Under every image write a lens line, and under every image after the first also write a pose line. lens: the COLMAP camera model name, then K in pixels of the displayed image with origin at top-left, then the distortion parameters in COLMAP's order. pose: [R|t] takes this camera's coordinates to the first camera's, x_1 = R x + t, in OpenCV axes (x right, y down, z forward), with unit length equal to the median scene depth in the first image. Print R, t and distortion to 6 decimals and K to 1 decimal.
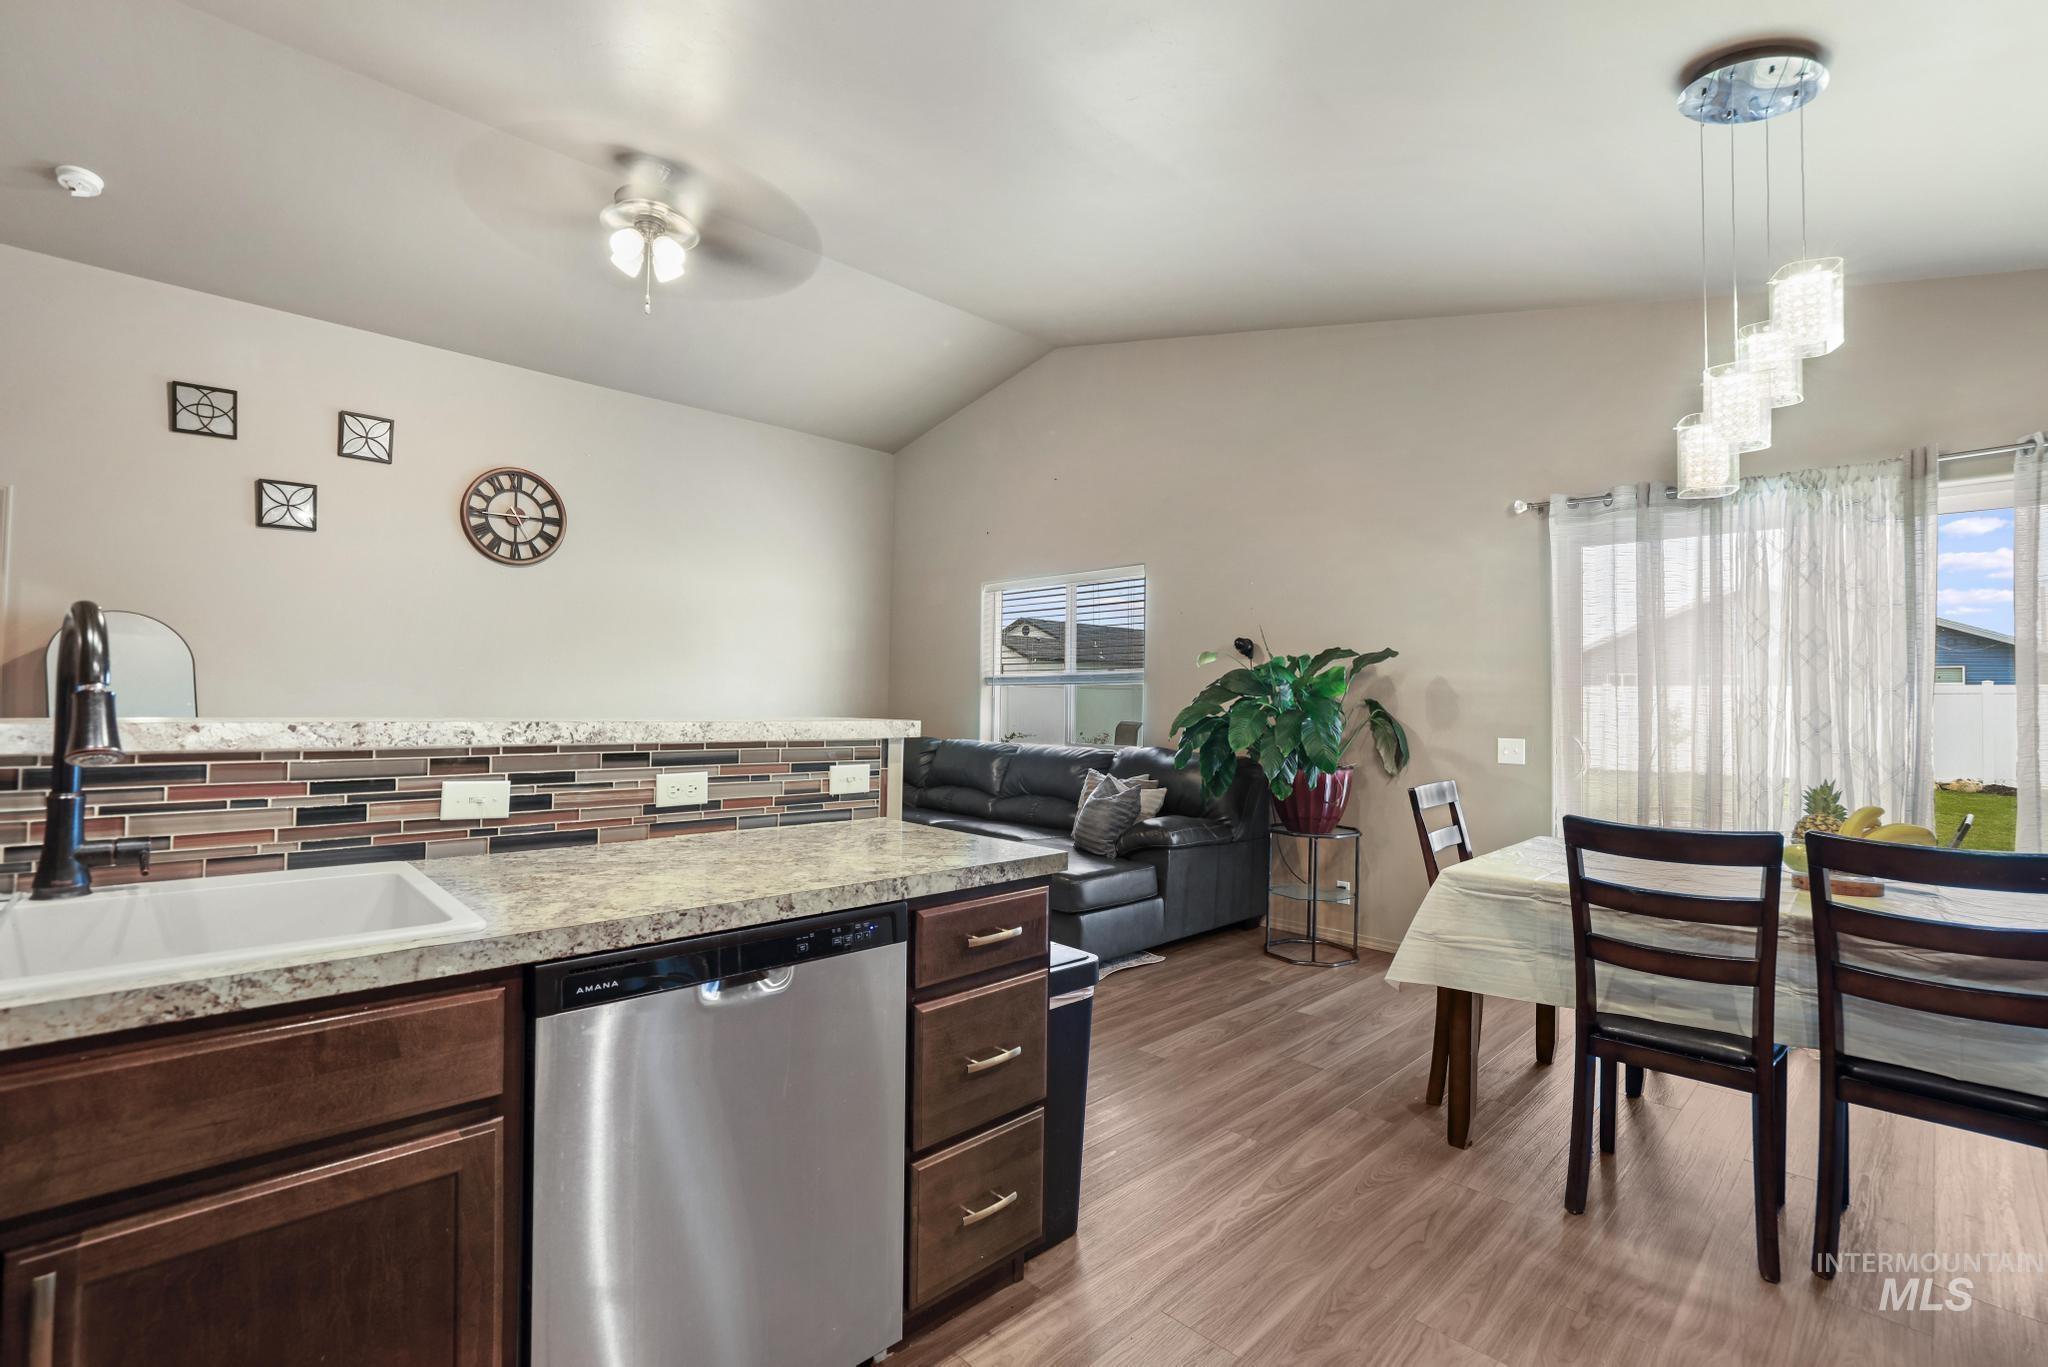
lens RADIAL K [[930.6, 0, 1024.0], [0, 930.6, 683.5], [0, 0, 1]] dist [-0.046024, 0.018437]
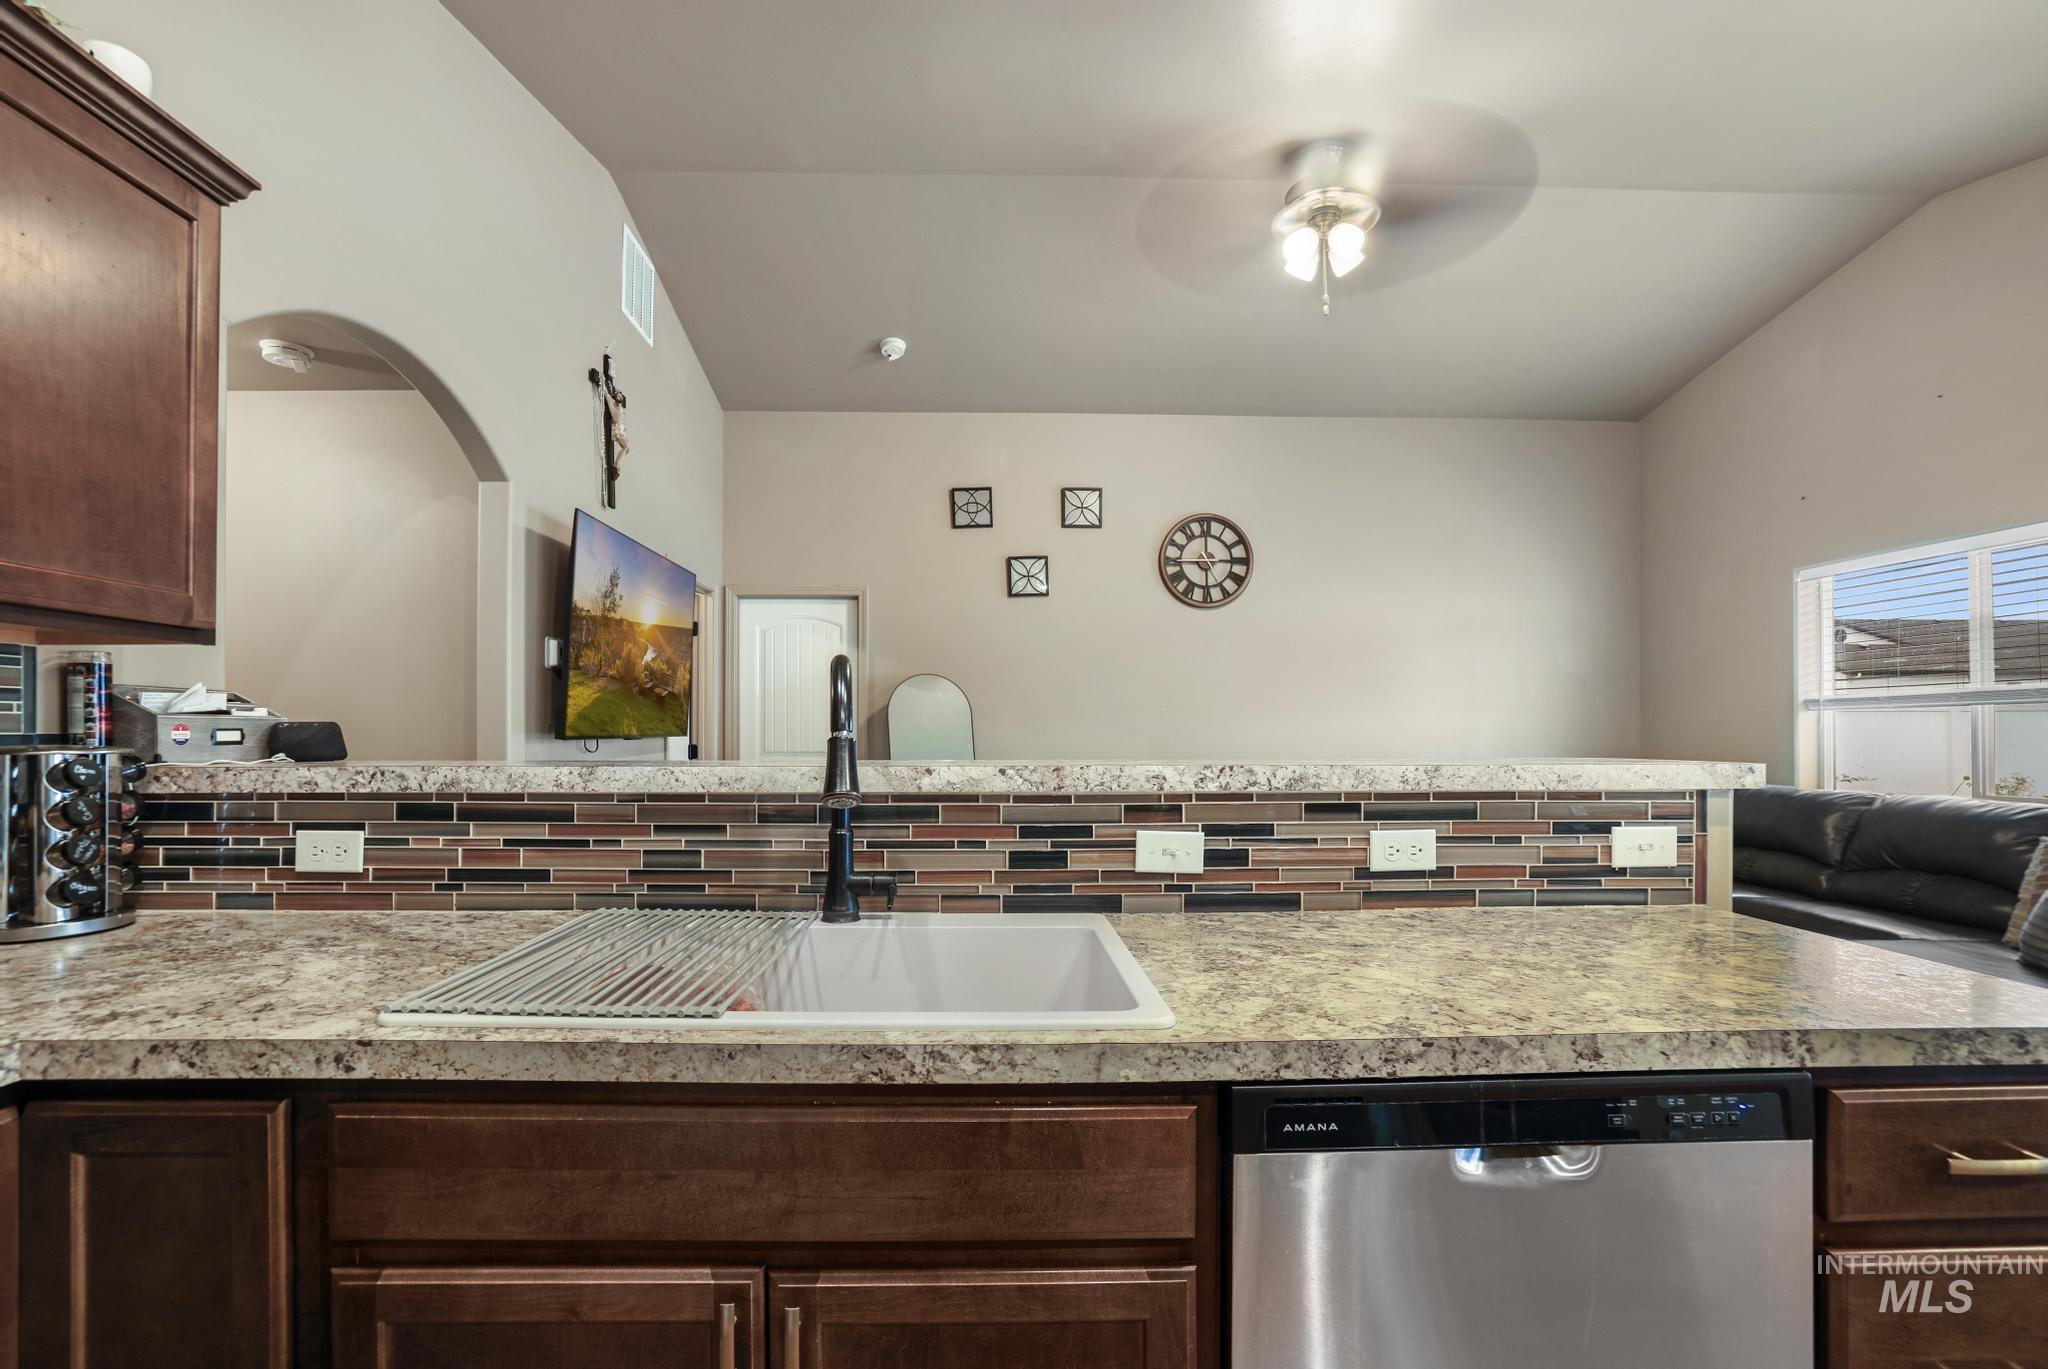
lens RADIAL K [[931.1, 0, 968.2], [0, 931.1, 726.9], [0, 0, 1]] dist [-0.047725, 0.018110]
pose [[0.722130, -0.021400, -0.691427, -0.112357], [0.026166, 0.999651, -0.003611, 0.002329], [0.691263, -0.015484, 0.722438, 0.216578]]
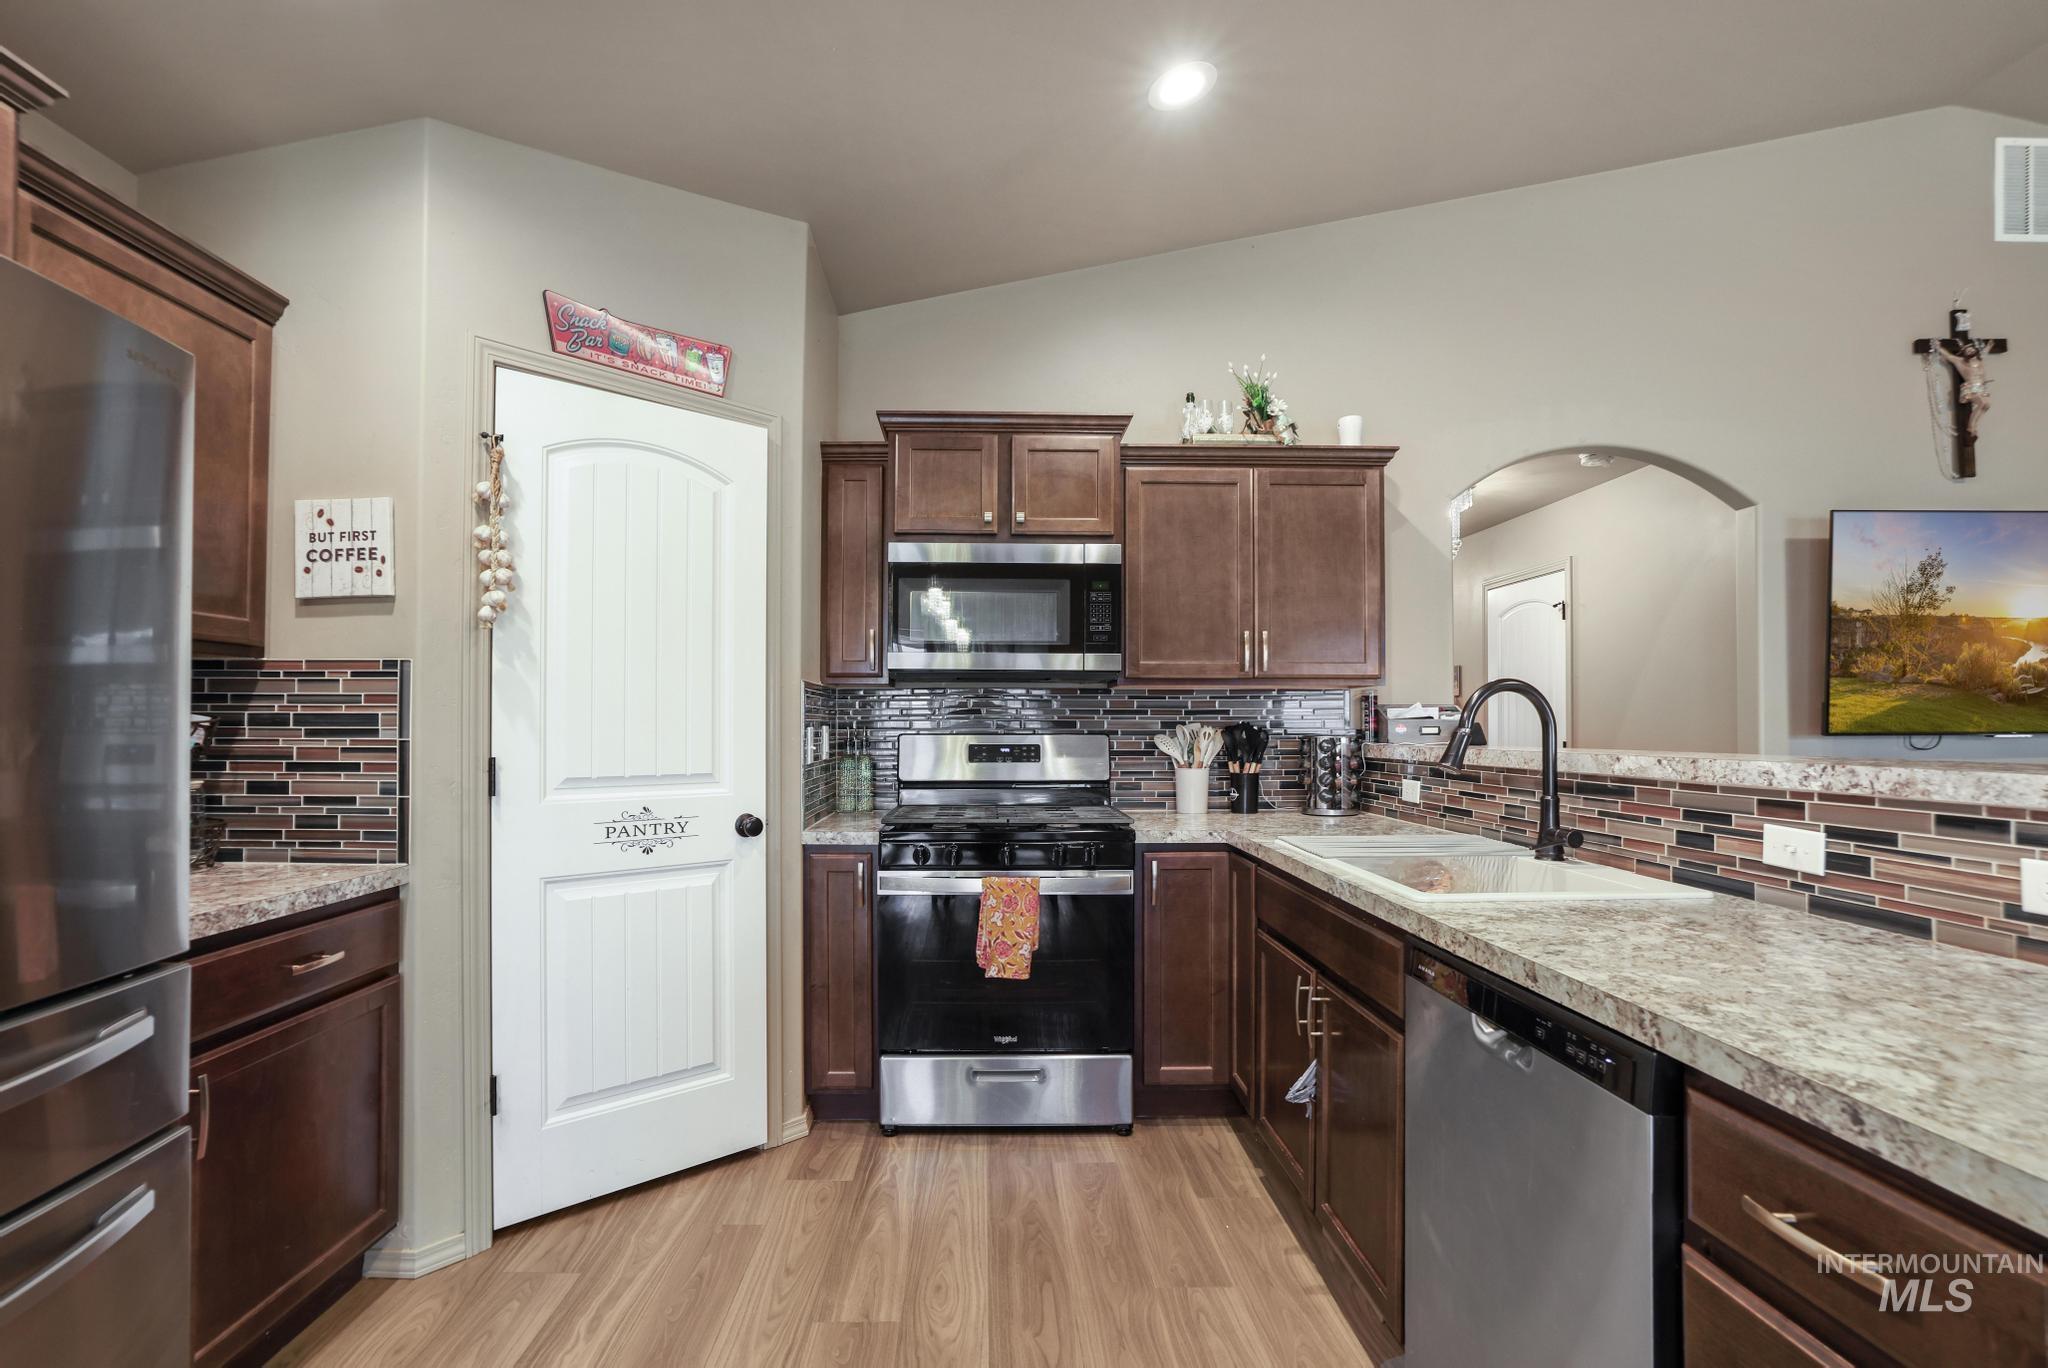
lens RADIAL K [[952.3, 0, 1015.8], [0, 952.3, 712.9], [0, 0, 1]] dist [-0.054799, 0.031721]
pose [[-0.683262, -0.028853, -0.729603, 0.638147], [0.001042, 0.999179, -0.040489, 0.030958], [0.730172, -0.028425, -0.682672, 1.133465]]
